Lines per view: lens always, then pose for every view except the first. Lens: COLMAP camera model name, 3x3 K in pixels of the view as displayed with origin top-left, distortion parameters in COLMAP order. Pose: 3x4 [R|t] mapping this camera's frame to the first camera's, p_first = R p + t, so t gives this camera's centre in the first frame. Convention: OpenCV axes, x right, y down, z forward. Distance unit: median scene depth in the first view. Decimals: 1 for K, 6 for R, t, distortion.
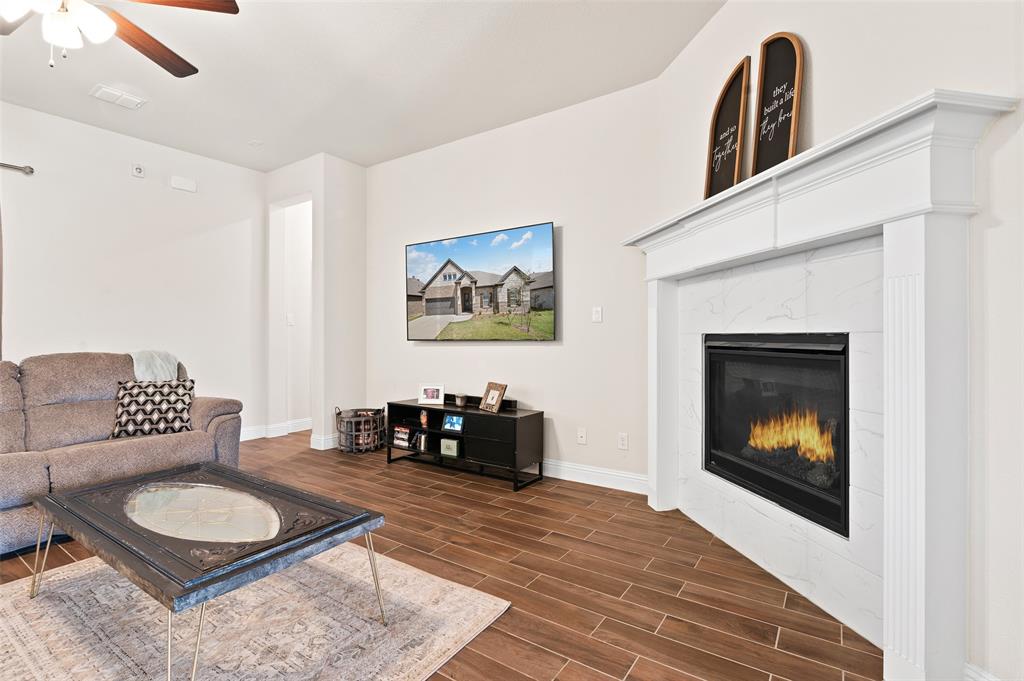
lens RADIAL K [[473.8, 0, 513.7], [0, 473.8, 335.5], [0, 0, 1]] dist [-0.000650, 0.000051]
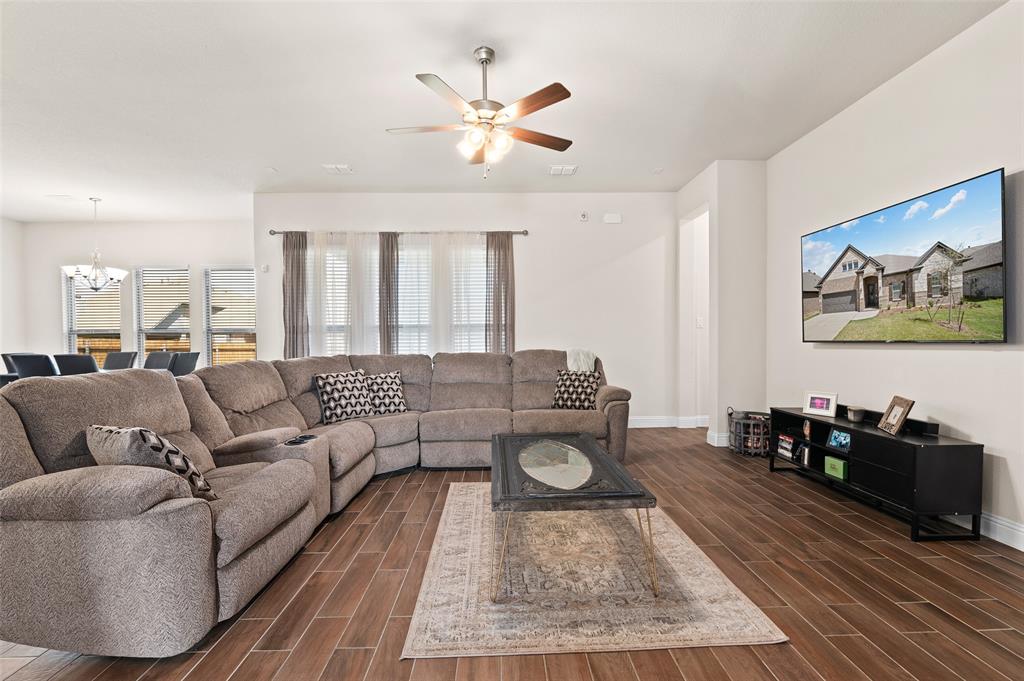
lens RADIAL K [[468.9, 0, 517.5], [0, 468.9, 347.1], [0, 0, 1]] dist [-0.007132, -0.000104]
pose [[0.597719, 0.012402, -0.801610, 0.192766], [0.005774, 0.999788, 0.019773, -0.000852], [0.801685, -0.016448, 0.597521, 0.040131]]
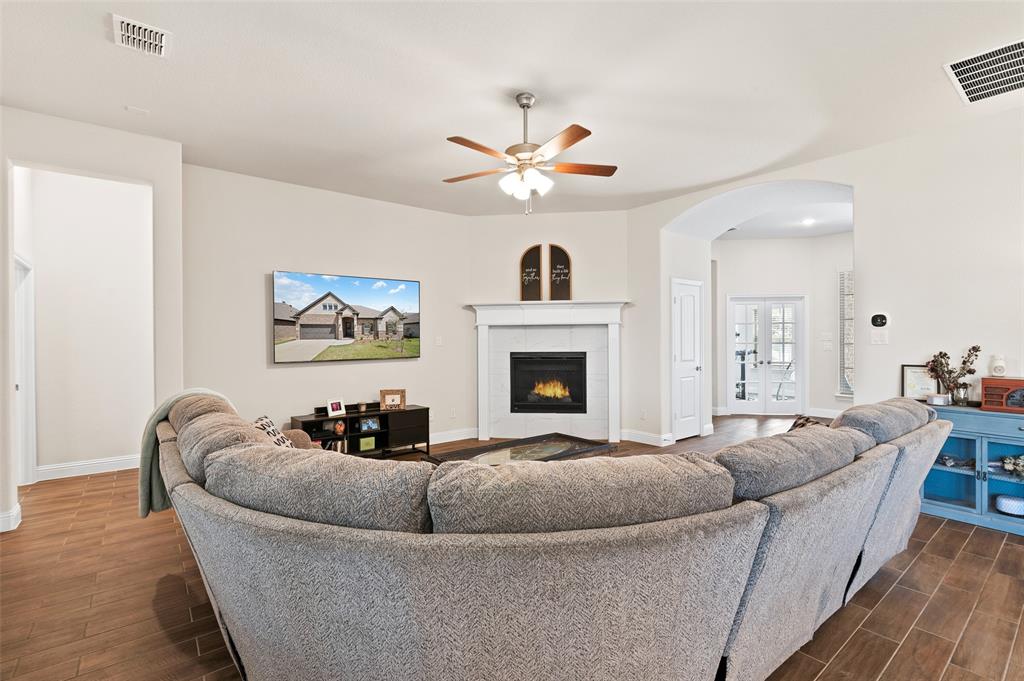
lens RADIAL K [[468.9, 0, 517.5], [0, 468.9, 347.1], [0, 0, 1]] dist [-0.007132, -0.000104]
pose [[0.290012, -0.016141, 0.956887, -1.224633], [0.005260, 0.999870, 0.015272, -0.043343], [-0.957009, 0.000604, 0.290059, 0.235546]]
